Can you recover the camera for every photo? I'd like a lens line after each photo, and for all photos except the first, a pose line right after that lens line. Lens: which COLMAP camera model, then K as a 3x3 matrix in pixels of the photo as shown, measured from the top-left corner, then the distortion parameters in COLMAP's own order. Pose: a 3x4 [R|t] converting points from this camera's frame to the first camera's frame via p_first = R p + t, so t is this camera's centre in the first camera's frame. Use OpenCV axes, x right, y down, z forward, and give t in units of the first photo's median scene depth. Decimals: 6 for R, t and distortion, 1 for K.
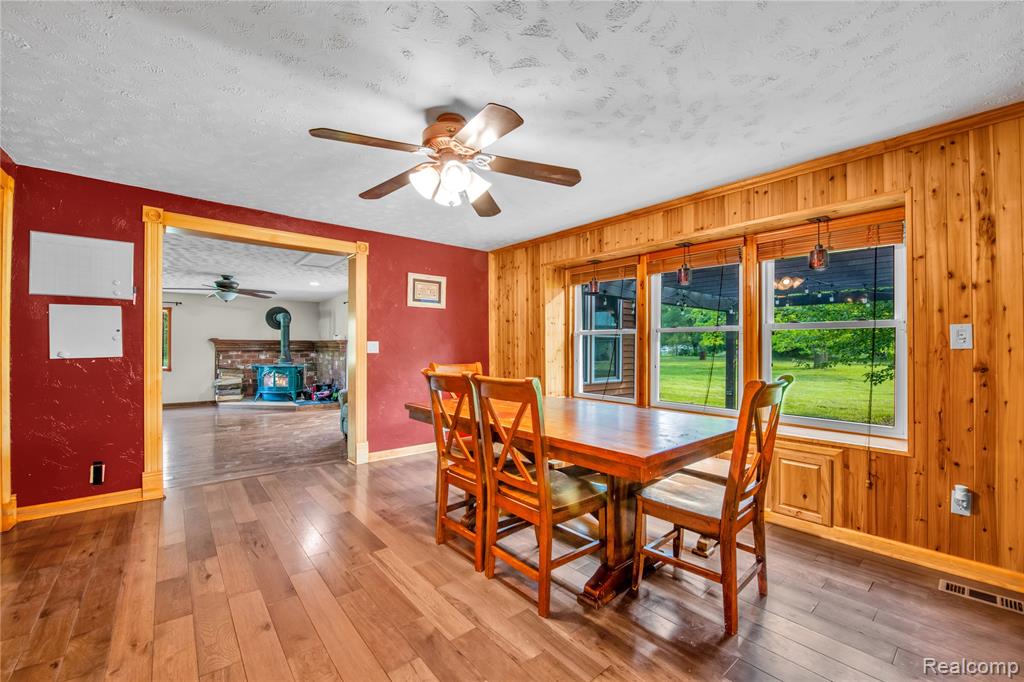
lens RADIAL K [[422.2, 0, 506.4], [0, 422.2, 340.0], [0, 0, 1]] dist [0.003273, 0.000349]
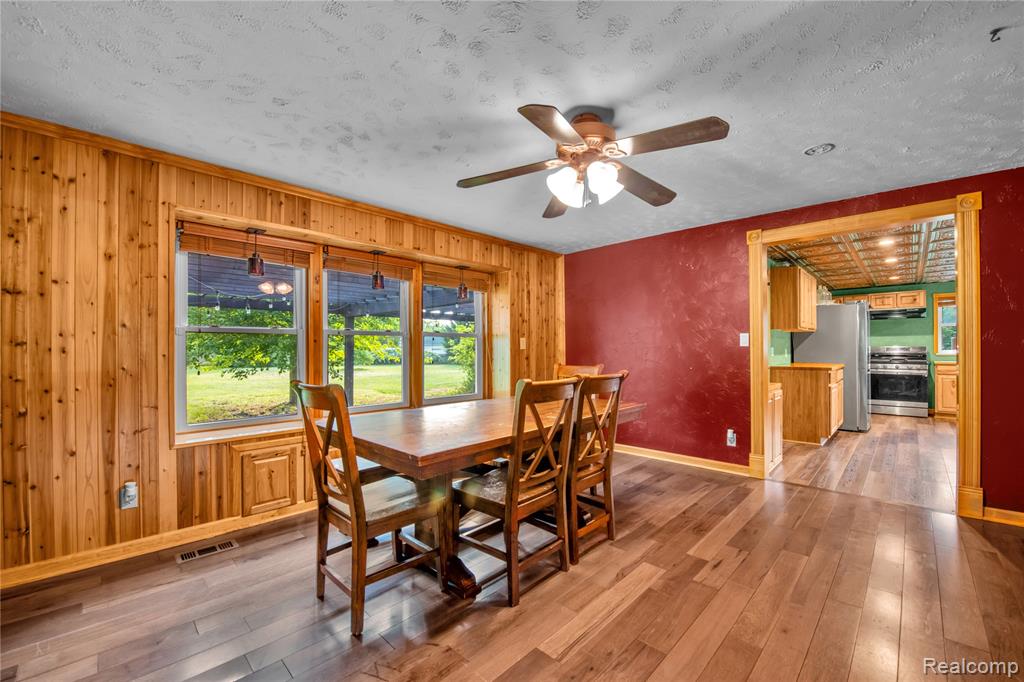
lens RADIAL K [[422.2, 0, 516.8], [0, 422.2, 344.9], [0, 0, 1]] dist [0.003273, 0.000349]
pose [[-0.130211, 0.003282, 0.991481, -1.149516], [-0.007164, 0.999965, -0.004251, 0.008325], [-0.991460, -0.007657, -0.130183, 1.357884]]
